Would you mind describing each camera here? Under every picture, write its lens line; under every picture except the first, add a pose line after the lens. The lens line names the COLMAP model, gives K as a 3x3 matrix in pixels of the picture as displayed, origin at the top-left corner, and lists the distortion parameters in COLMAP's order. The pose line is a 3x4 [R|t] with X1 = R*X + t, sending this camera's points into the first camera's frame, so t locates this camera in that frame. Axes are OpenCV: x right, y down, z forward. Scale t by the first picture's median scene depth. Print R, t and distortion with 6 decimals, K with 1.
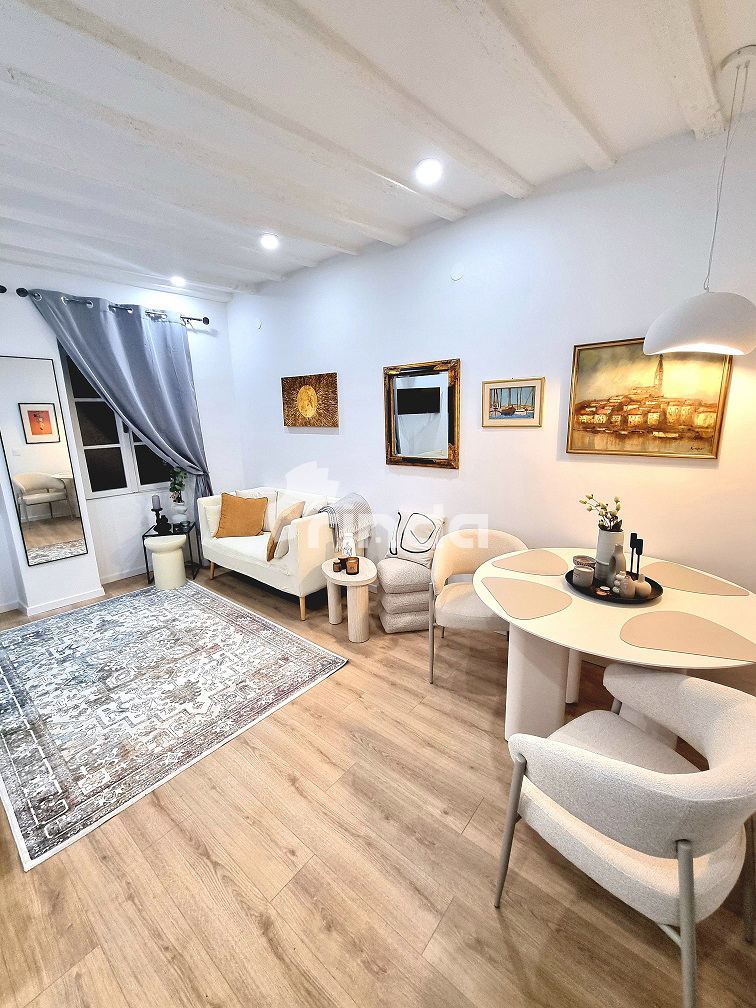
lens RADIAL K [[411.1, 0, 385.1], [0, 411.1, 503.2], [0, 0, 1]] dist [-0.000288, -0.001448]
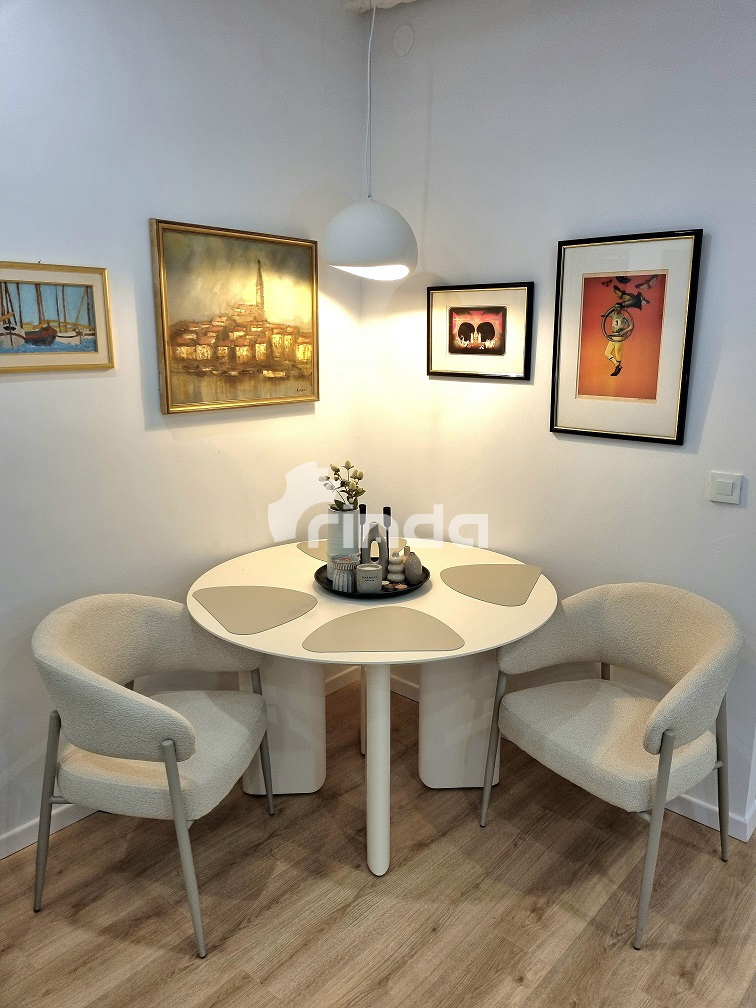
lens RADIAL K [[754.0, 0, 380.6], [0, 754.0, 509.3], [0, 0, 1]] dist [0.039166, -0.022550]
pose [[0.046497, -0.207902, 0.977044, -0.561757], [0.203429, 0.959575, 0.194504, -0.136040], [-0.977985, 0.189715, 0.086911, 0.639795]]
